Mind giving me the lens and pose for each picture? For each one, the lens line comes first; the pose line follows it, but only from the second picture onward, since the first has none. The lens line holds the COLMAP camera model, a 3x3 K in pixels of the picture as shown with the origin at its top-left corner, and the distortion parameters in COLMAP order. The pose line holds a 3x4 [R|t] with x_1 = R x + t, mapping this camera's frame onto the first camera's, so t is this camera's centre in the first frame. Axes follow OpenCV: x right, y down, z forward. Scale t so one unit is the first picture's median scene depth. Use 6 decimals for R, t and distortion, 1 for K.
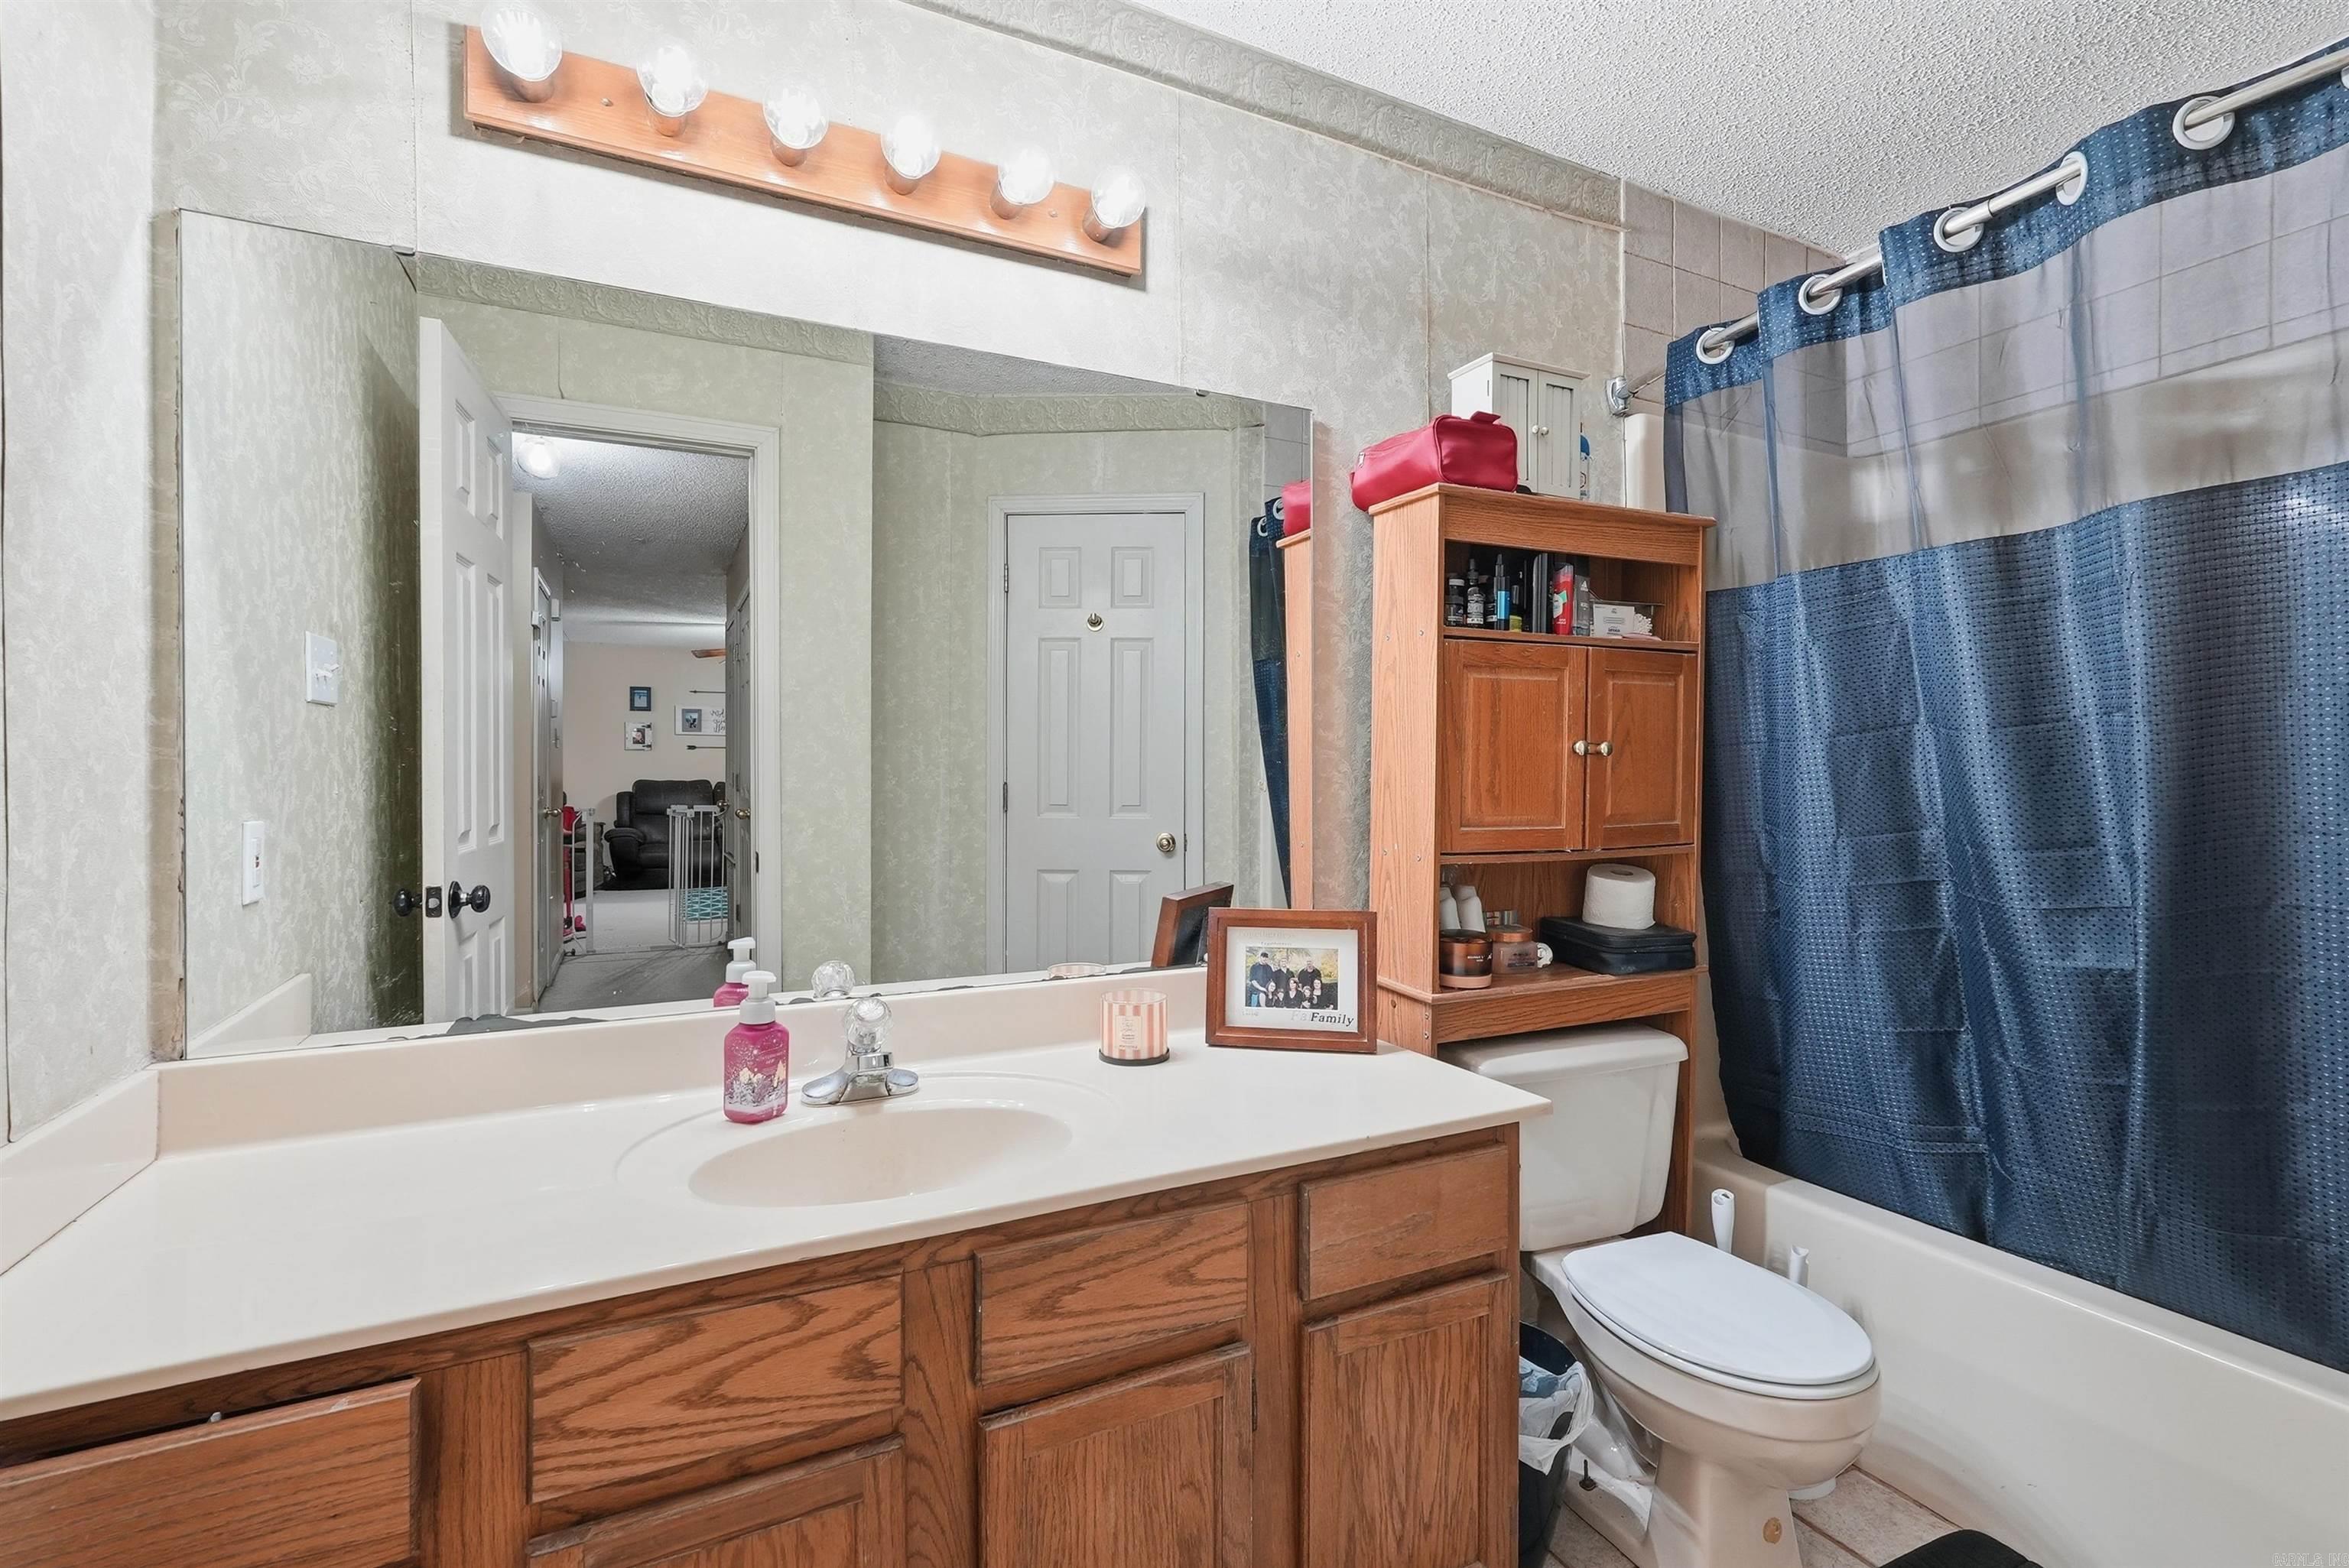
lens RADIAL K [[1055.5, 0, 1176.8], [0, 1055.5, 768.0], [0, 0, 1]] dist [-0.011664, 0.006668]
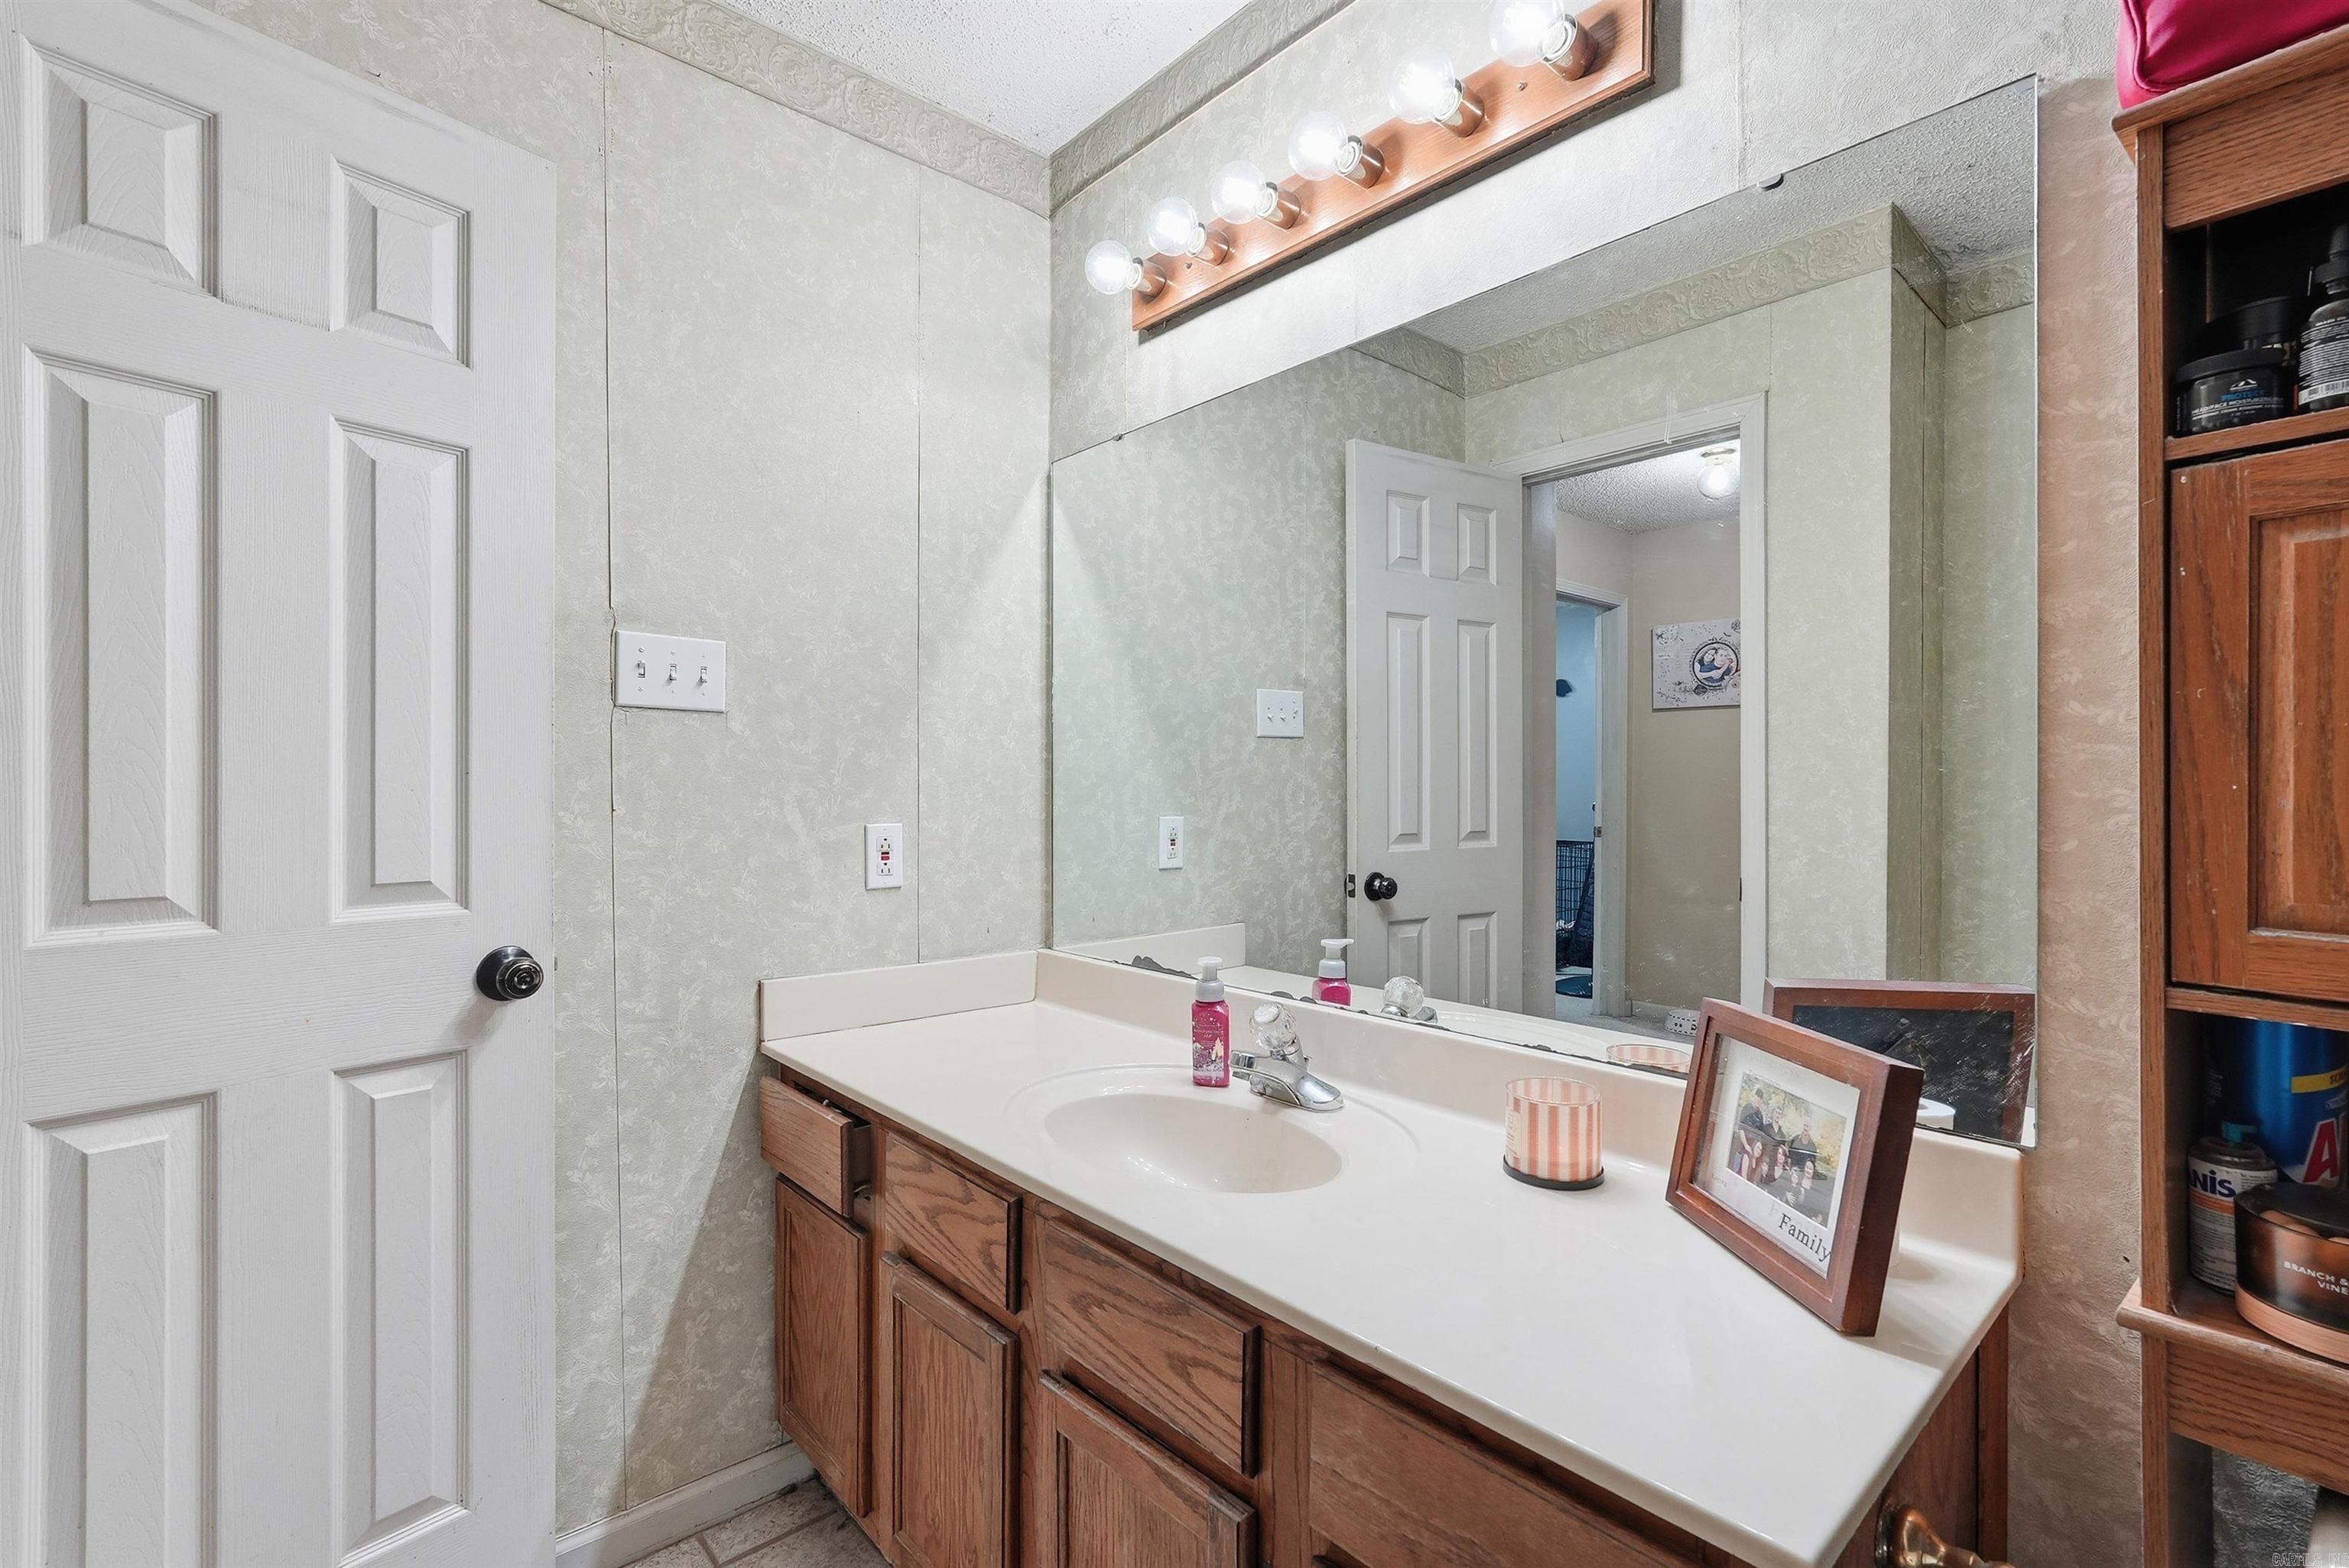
lens RADIAL K [[1055.5, 0, 1179.1], [0, 1055.5, 789.5], [0, 0, 1]] dist [-0.011664, 0.006668]
pose [[0.261038, 0.004401, -0.965319, 0.574507], [-0.001127, 0.999990, 0.004254, 0.003048], [0.965328, -0.000023, 0.261040, 0.531202]]
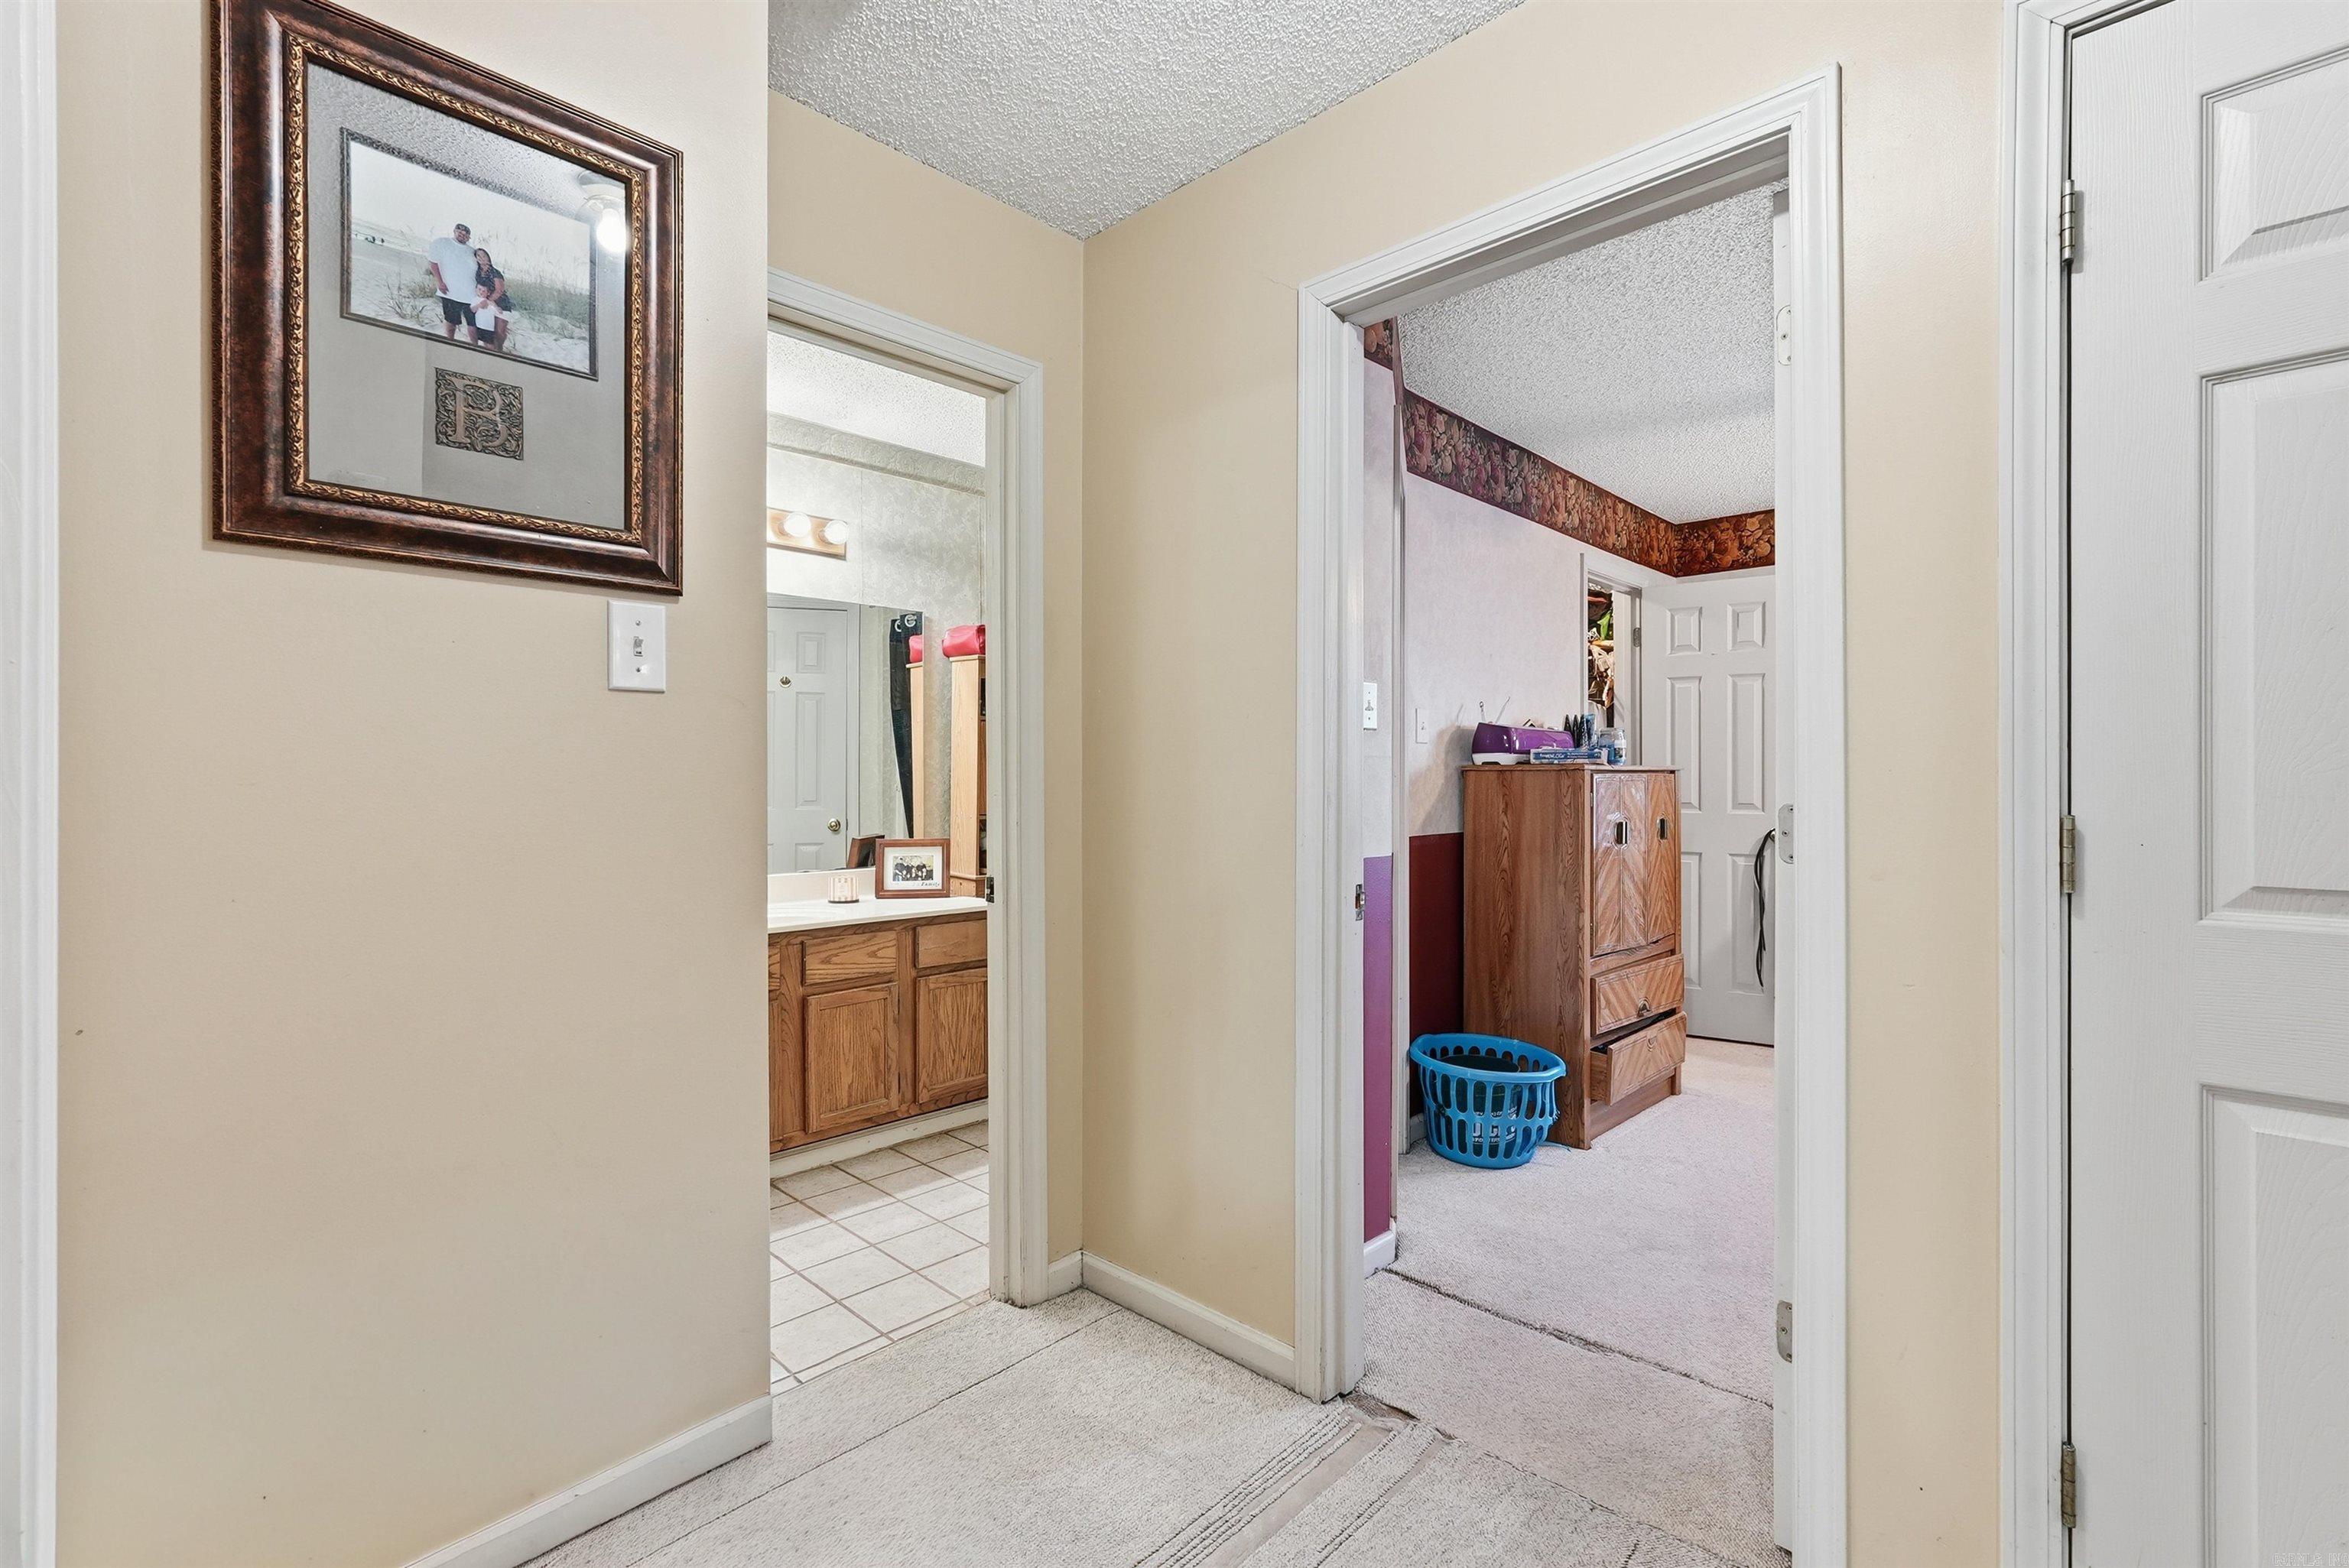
lens RADIAL K [[1055.5, 0, 1169.7], [0, 1055.5, 778.2], [0, 0, 1]] dist [-0.011664, 0.006668]
pose [[0.943051, -0.000188, 0.332647, -0.129564], [-0.000579, 0.999997, 0.002205, -0.003980], [-0.332646, -0.002272, 0.943049, -1.361024]]
